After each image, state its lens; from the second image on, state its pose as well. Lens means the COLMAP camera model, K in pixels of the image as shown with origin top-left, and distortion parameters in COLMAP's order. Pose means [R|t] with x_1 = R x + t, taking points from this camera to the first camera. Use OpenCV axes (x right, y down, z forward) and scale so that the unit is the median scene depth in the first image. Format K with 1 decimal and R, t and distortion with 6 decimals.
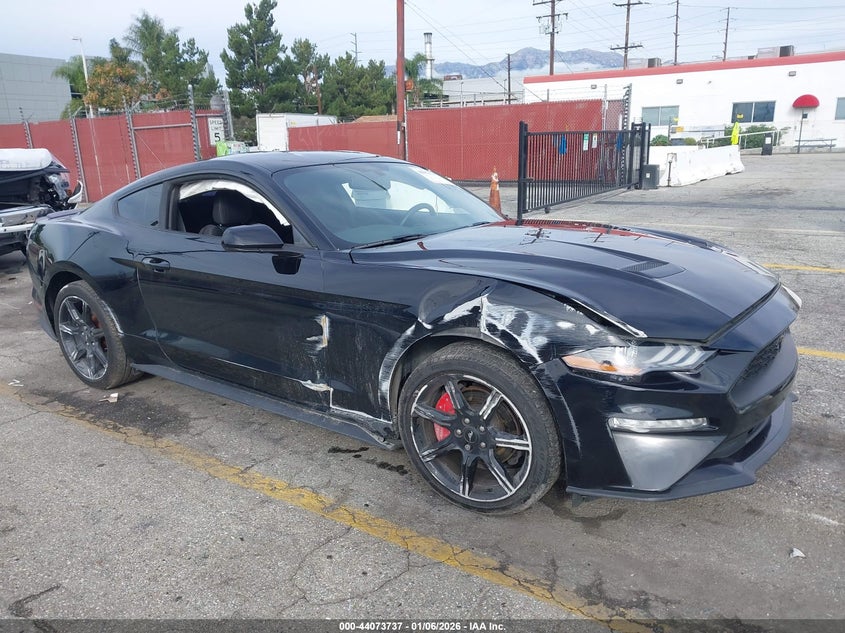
lens RADIAL K [[643.8, 0, 419.8], [0, 643.8, 316.9], [0, 0, 1]] dist [0.001534, -0.024460]
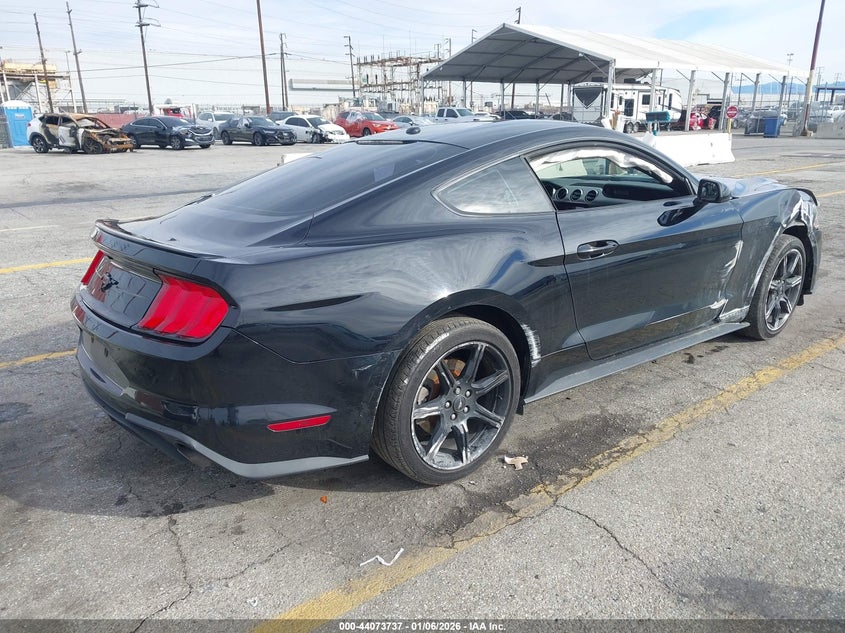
lens RADIAL K [[643.8, 0, 443.5], [0, 643.8, 329.0], [0, 0, 1]] dist [0.001534, -0.024460]
pose [[0.308364, -0.275655, 0.910454, -1.444843], [0.261613, 0.944763, 0.197437, -0.228957], [-0.914588, 0.177304, 0.363446, 1.013835]]
